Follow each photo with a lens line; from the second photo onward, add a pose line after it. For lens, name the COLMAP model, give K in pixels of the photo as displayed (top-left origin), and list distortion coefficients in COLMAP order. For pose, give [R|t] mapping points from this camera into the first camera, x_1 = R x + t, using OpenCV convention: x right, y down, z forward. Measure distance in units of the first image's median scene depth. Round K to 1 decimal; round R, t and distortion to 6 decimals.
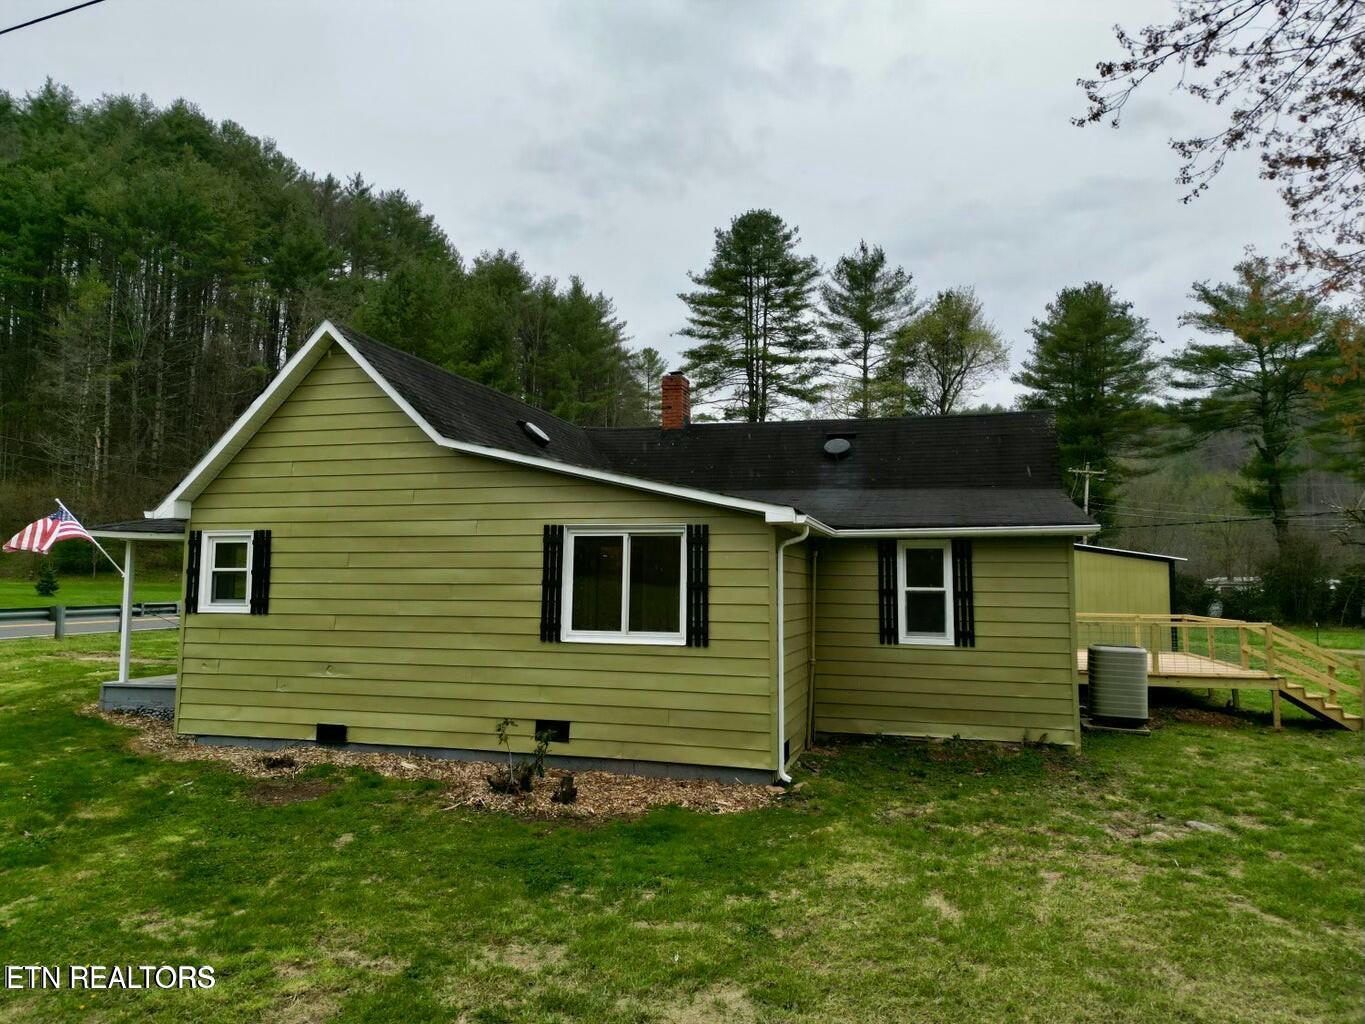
lens RADIAL K [[953.1, 0, 675.5], [0, 953.1, 520.6], [0, 0, 1]] dist [0.066570, -0.047601]
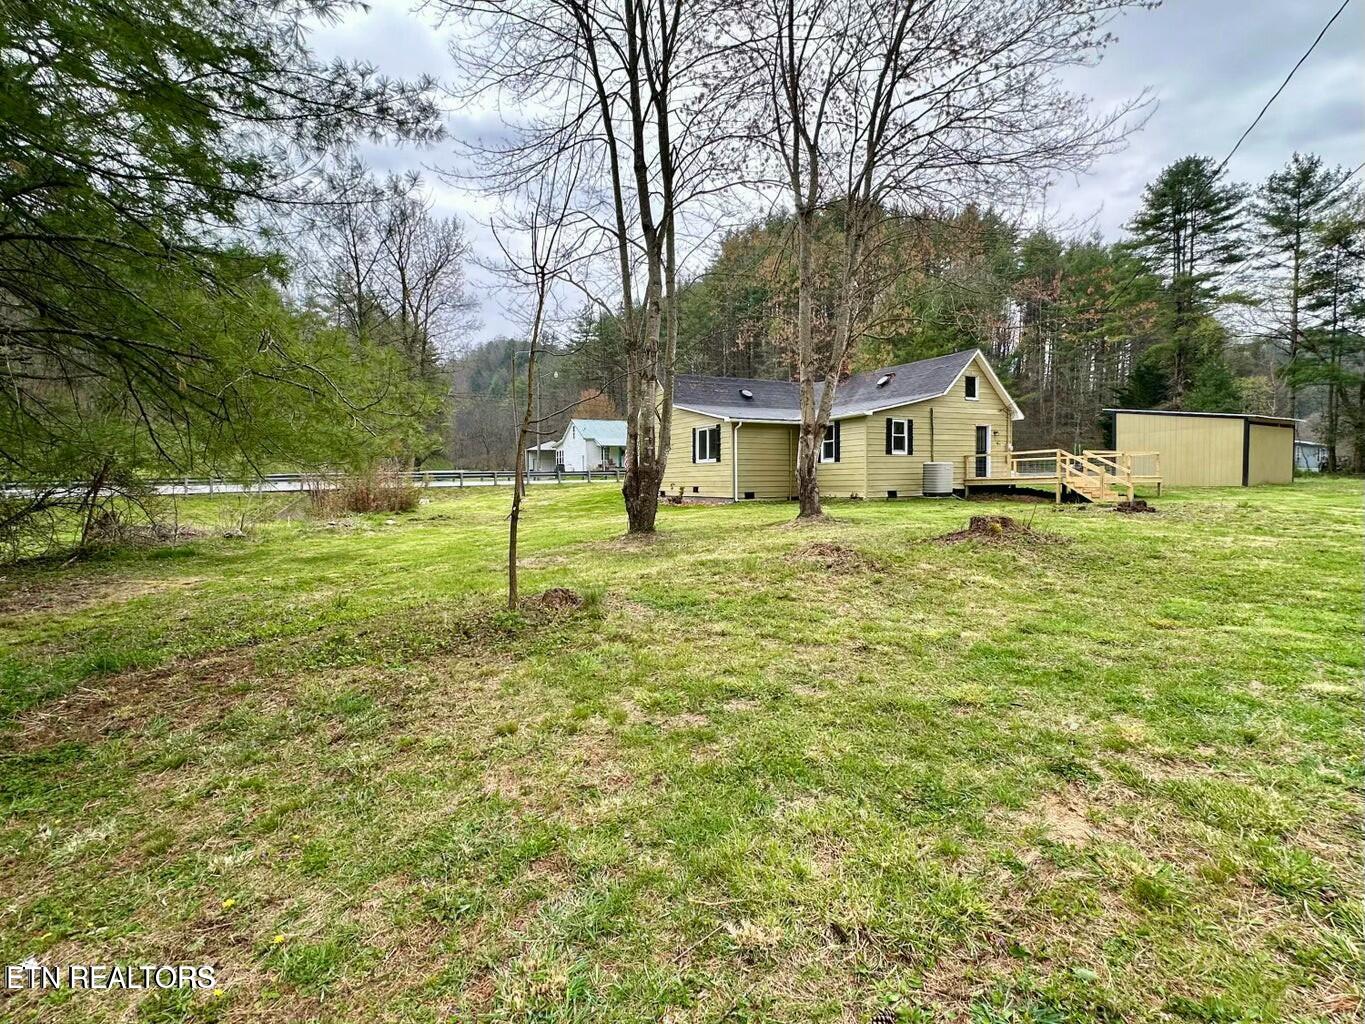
lens RADIAL K [[660.1, 0, 683.6], [0, 660.1, 509.5], [0, 0, 1]] dist [-0.001299, 0.000990]
pose [[0.700657, 0.011475, -0.713406, 0.249544], [0.066856, 0.994416, 0.081656, 0.016344], [0.710360, -0.104908, 0.695977, -0.107587]]
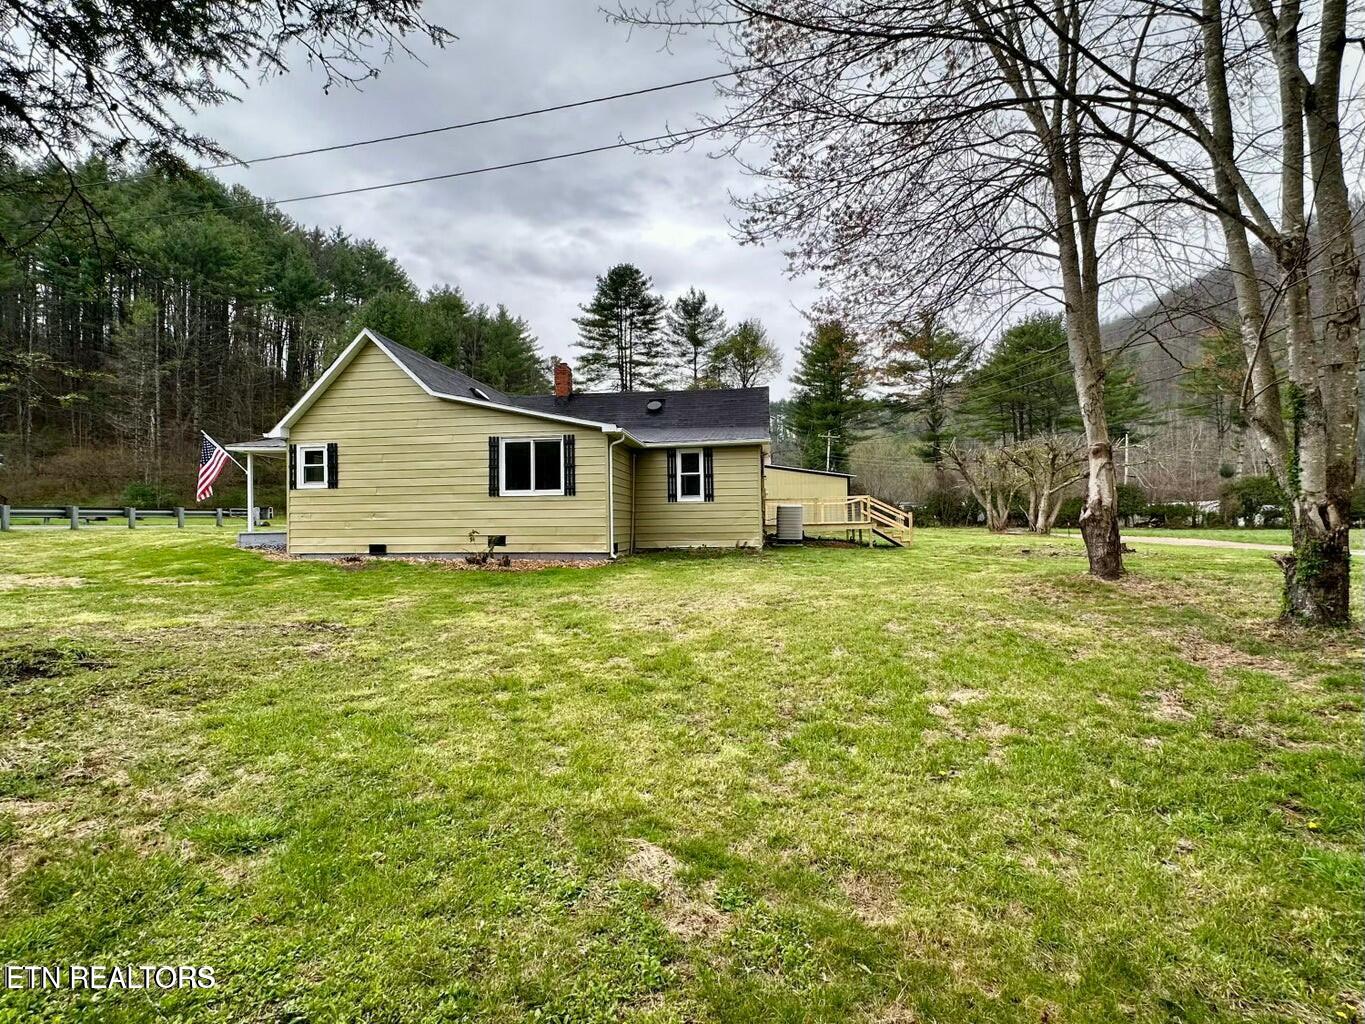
lens RADIAL K [[660.1, 0, 678.4], [0, 660.1, 516.0], [0, 0, 1]] dist [-0.001299, 0.000990]
pose [[0.988588, -0.021220, 0.149141, 0.006605], [0.012886, 0.998312, 0.056623, 0.016081], [-0.150090, -0.054055, 0.987193, -0.066240]]
